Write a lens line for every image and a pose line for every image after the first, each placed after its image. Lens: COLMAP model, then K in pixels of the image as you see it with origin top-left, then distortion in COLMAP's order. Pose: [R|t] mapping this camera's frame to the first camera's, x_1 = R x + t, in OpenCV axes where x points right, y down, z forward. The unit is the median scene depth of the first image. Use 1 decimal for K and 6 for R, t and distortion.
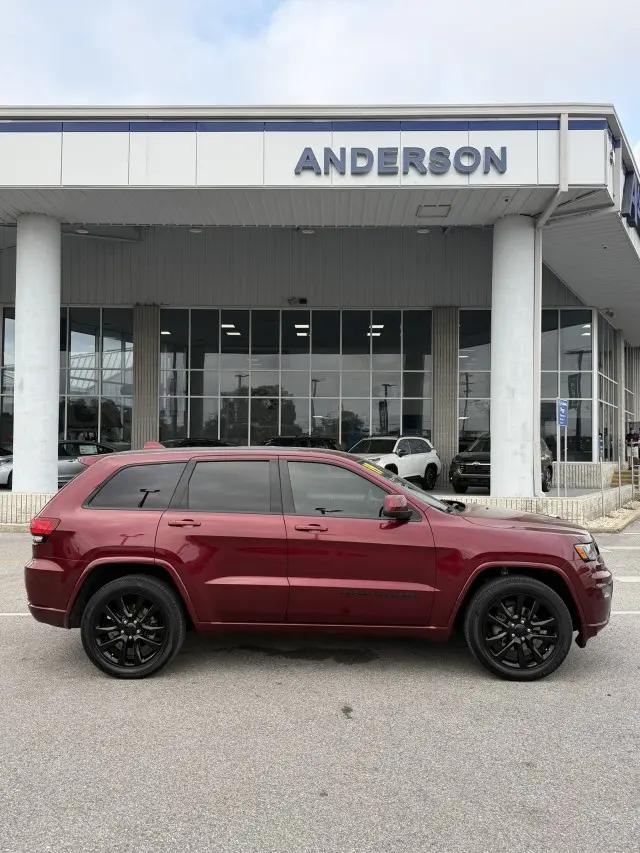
lens RADIAL K [[719.6, 0, 320.0], [0, 719.6, 426.5], [0, 0, 1]] dist [0.002662, -0.008463]
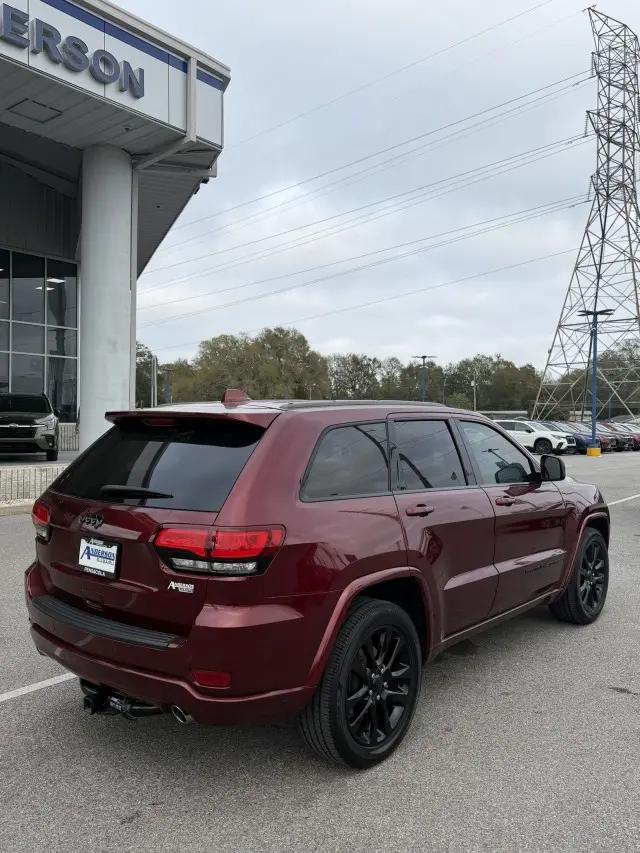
lens RADIAL K [[715.8, 0, 320.0], [0, 715.8, 426.5], [0, 0, 1]] dist [0.002009, -0.010207]
pose [[0.588514, -0.004542, 0.808474, -0.328515], [-0.037193, 0.998773, 0.032685, 0.015293], [-0.807631, -0.049305, 0.587623, 0.281039]]
